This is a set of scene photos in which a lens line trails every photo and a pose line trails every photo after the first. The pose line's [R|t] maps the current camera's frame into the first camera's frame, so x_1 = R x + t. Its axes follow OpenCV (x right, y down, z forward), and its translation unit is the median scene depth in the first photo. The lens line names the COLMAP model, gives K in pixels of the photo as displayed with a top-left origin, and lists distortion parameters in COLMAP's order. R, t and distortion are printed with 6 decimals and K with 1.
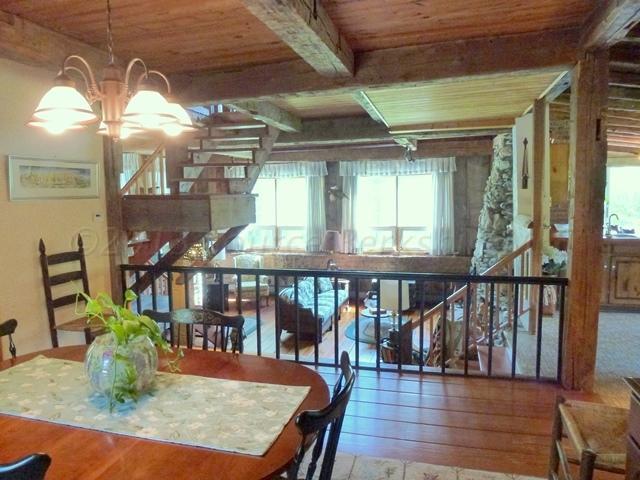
lens RADIAL K [[470.2, 0, 320.6], [0, 470.2, 239.9], [0, 0, 1]] dist [-0.007977, -0.001543]
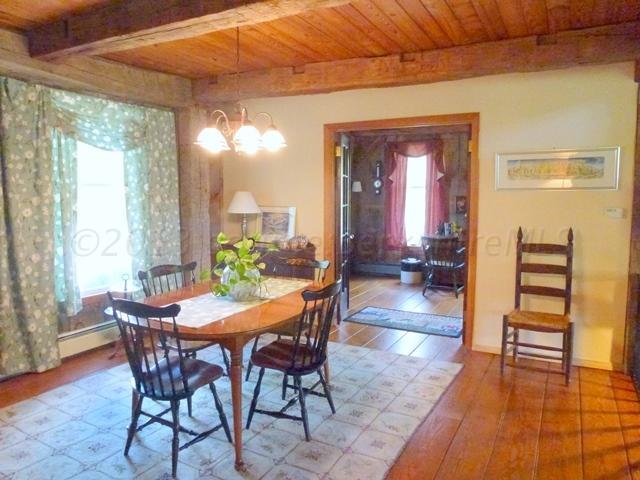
lens RADIAL K [[470.2, 0, 321.5], [0, 470.2, 239.7], [0, 0, 1]] dist [-0.007977, -0.001543]
pose [[-0.208555, 0.116385, -0.971061, 0.513626], [-0.089792, 0.986422, 0.137510, -0.074472], [0.973880, 0.115872, -0.195273, 0.709560]]
